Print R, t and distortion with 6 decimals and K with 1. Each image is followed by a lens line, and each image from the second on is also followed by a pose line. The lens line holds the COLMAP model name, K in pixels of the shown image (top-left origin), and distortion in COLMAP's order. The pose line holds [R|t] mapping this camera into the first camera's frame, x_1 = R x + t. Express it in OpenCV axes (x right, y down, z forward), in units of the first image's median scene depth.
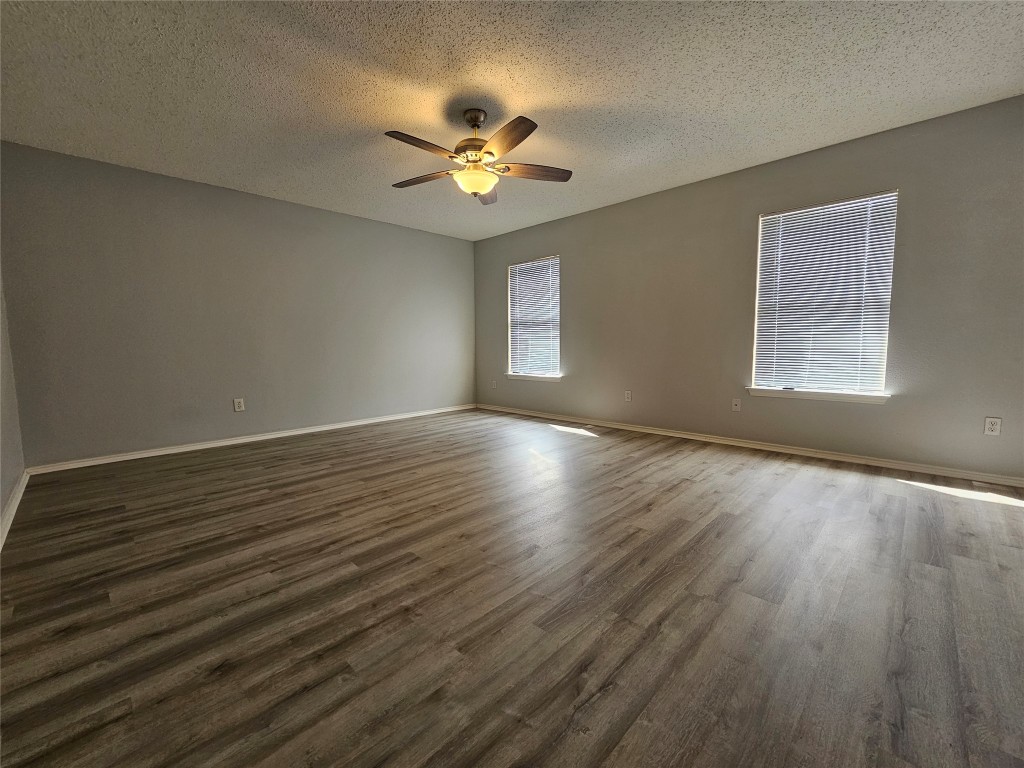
lens RADIAL K [[416.8, 0, 509.7], [0, 416.8, 382.1], [0, 0, 1]] dist [-0.000771, 0.000107]
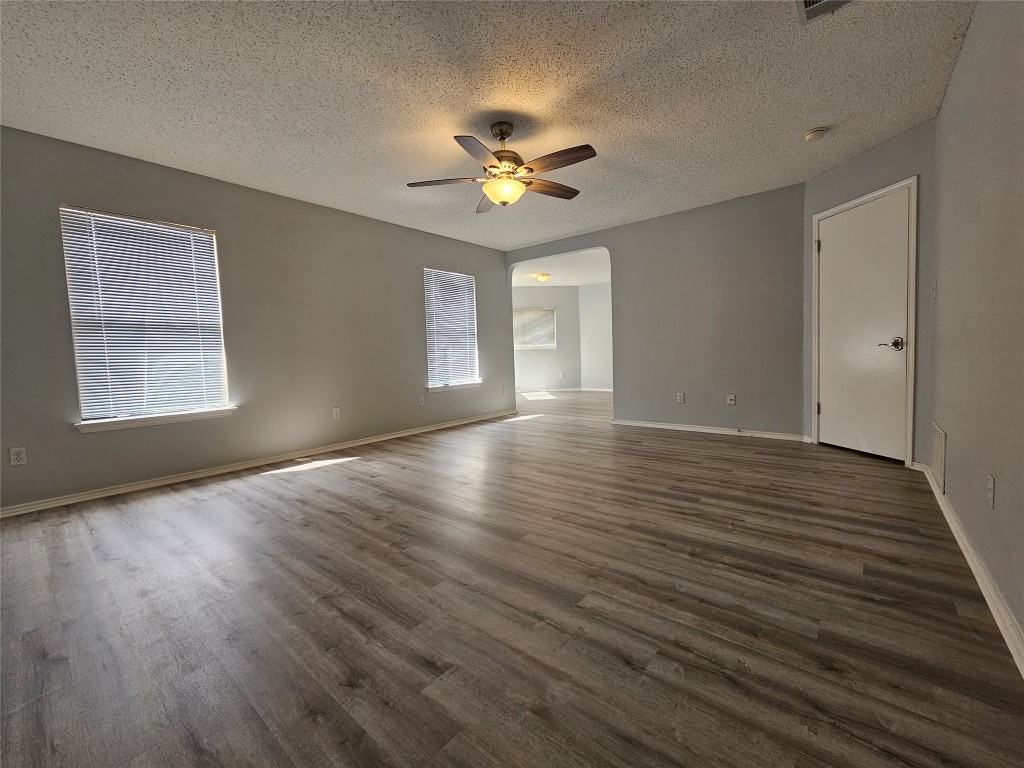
lens RADIAL K [[416.8, 0, 509.7], [0, 416.8, 382.1], [0, 0, 1]] dist [-0.000771, 0.000107]
pose [[-0.066371, -0.055847, 0.996231, -1.371204], [0.121129, 0.990597, 0.063601, -0.098031], [-0.990415, 0.124894, -0.058982, 1.344829]]
